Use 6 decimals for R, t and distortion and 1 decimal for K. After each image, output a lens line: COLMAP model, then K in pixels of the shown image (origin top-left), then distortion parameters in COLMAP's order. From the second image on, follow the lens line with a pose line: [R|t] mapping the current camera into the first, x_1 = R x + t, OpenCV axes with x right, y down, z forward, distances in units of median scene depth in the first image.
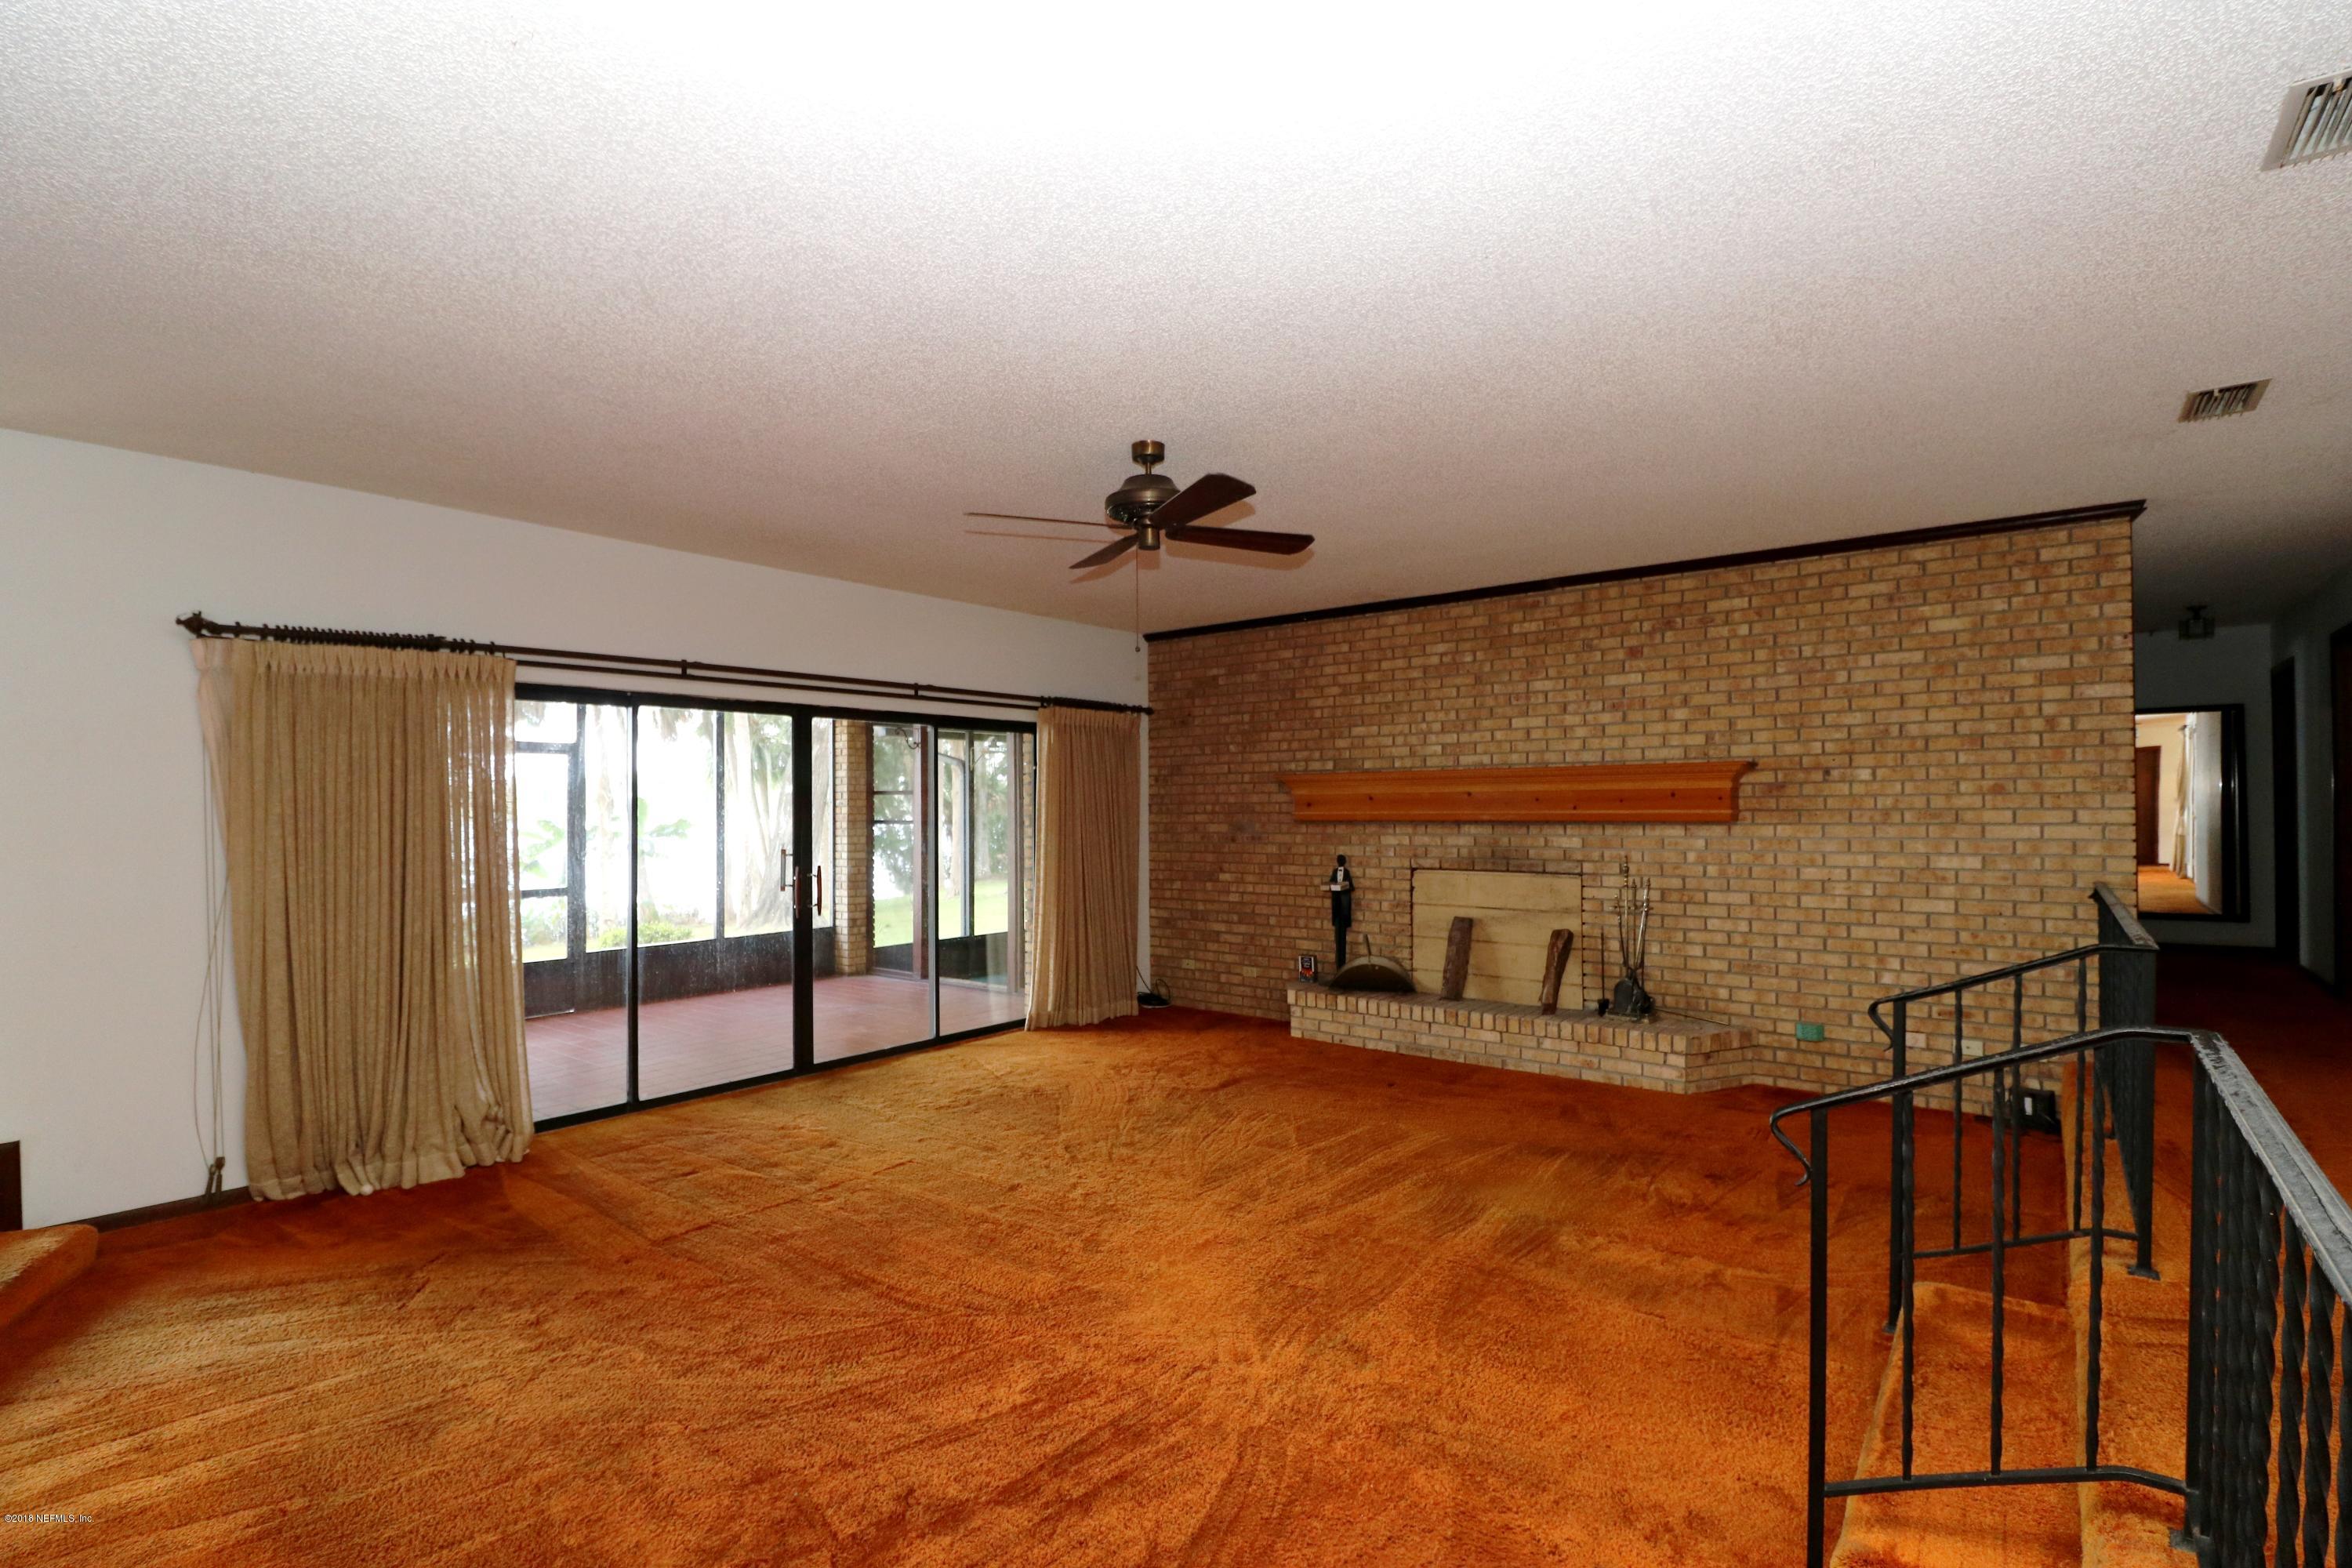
lens RADIAL K [[1099.6, 0, 1171.4], [0, 1099.6, 793.2], [0, 0, 1]] dist [0.000175, -0.013886]
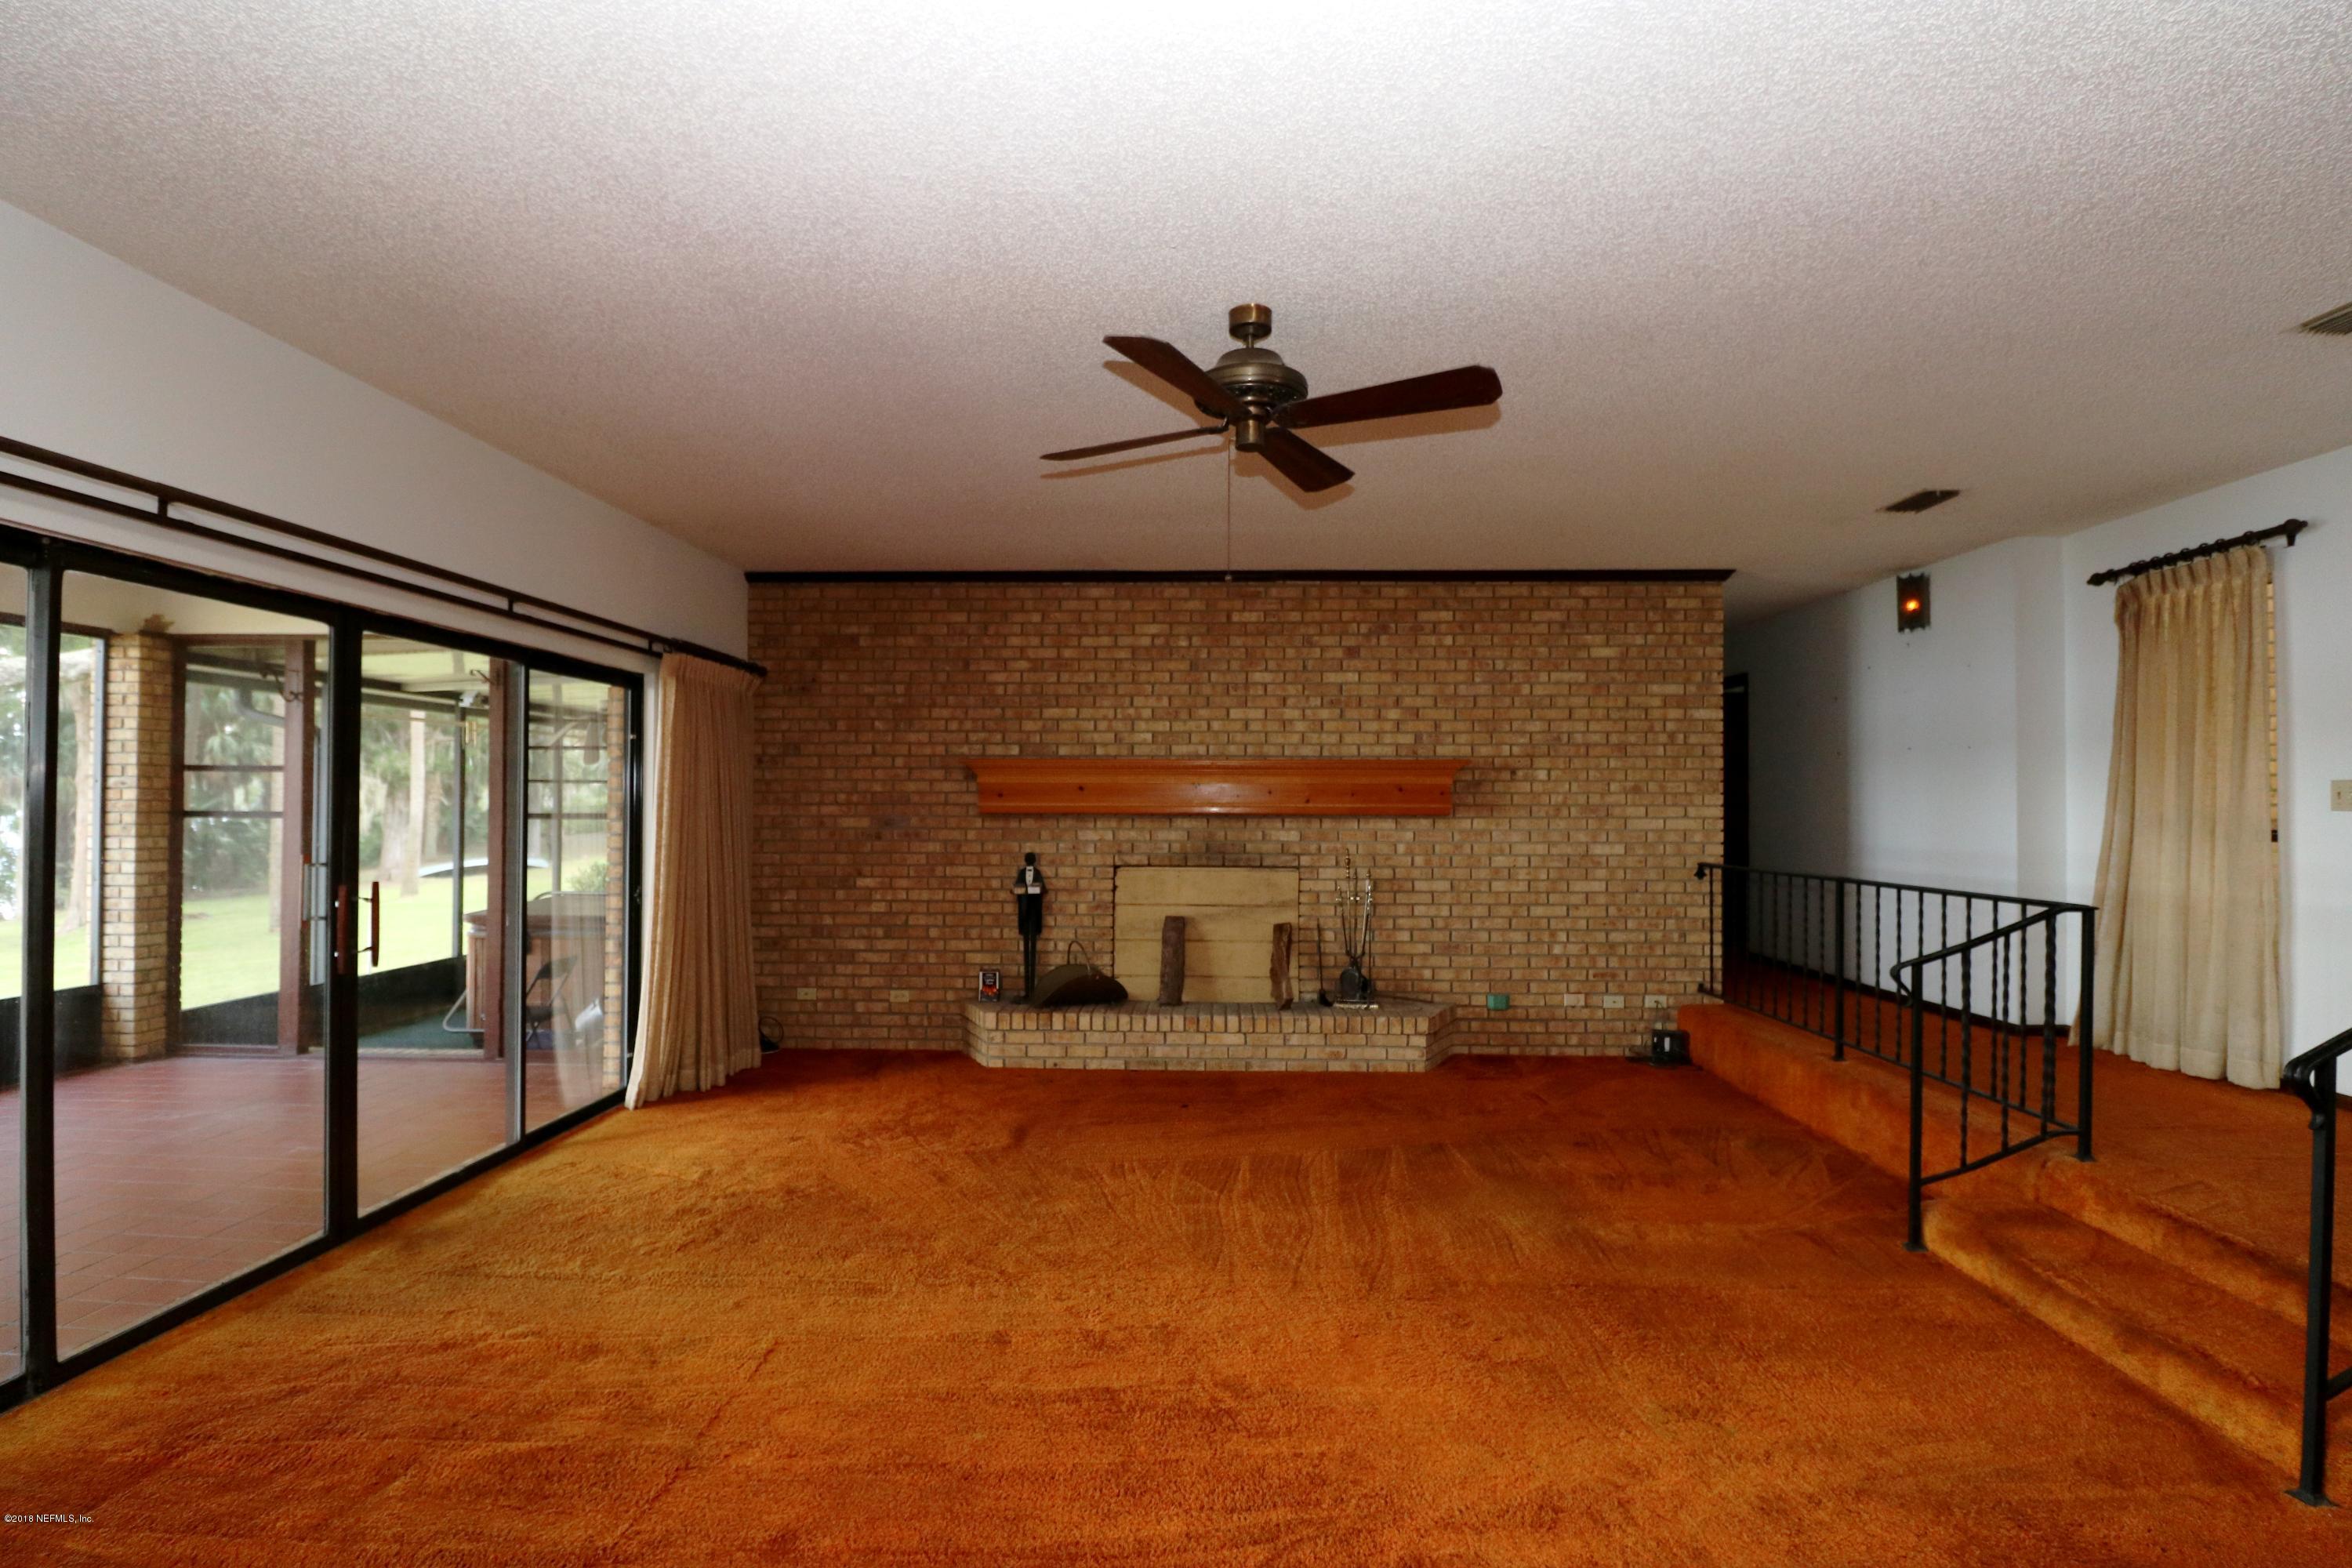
lens RADIAL K [[1099.6, 0, 1171.4], [0, 1099.6, 793.2], [0, 0, 1]] dist [0.000175, -0.013886]
pose [[0.796810, 0.016875, 0.603995, -0.334783], [-0.017234, 0.999838, -0.005200, 0.013145], [-0.603985, -0.006266, 0.796971, 0.271661]]
